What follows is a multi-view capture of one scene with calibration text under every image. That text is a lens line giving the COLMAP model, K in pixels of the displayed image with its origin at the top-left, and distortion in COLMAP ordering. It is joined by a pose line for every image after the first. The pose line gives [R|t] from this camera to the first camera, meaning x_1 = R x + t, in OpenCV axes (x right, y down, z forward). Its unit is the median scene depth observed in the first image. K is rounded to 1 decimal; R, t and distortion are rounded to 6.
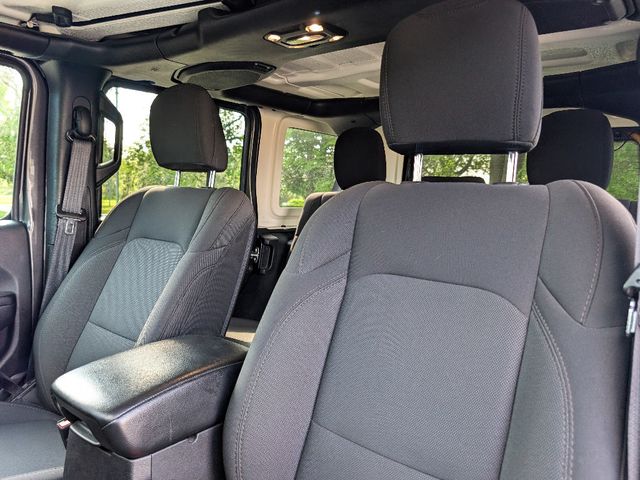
lens RADIAL K [[471.9, 0, 320.5], [0, 471.9, 240.7], [0, 0, 1]] dist [0.013552, -0.023119]
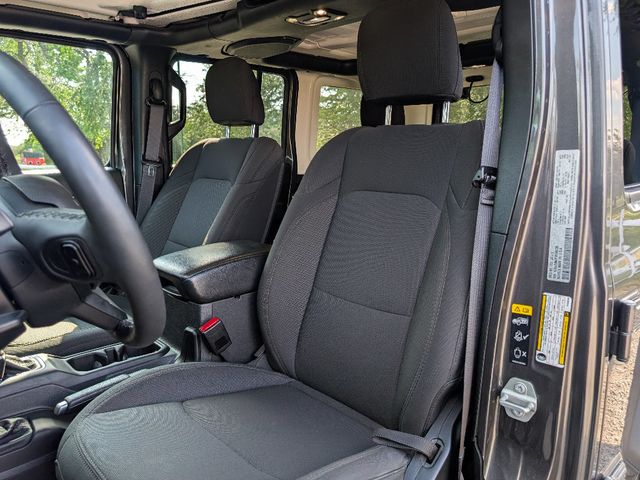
lens RADIAL K [[471.9, 0, 318.9], [0, 471.9, 240.1], [0, 0, 1]] dist [0.013552, -0.023119]
pose [[0.991635, -0.003499, -0.129025, 0.117847], [0.014912, 0.996044, 0.087597, 0.057418], [0.128208, -0.088788, 0.987765, -0.291320]]
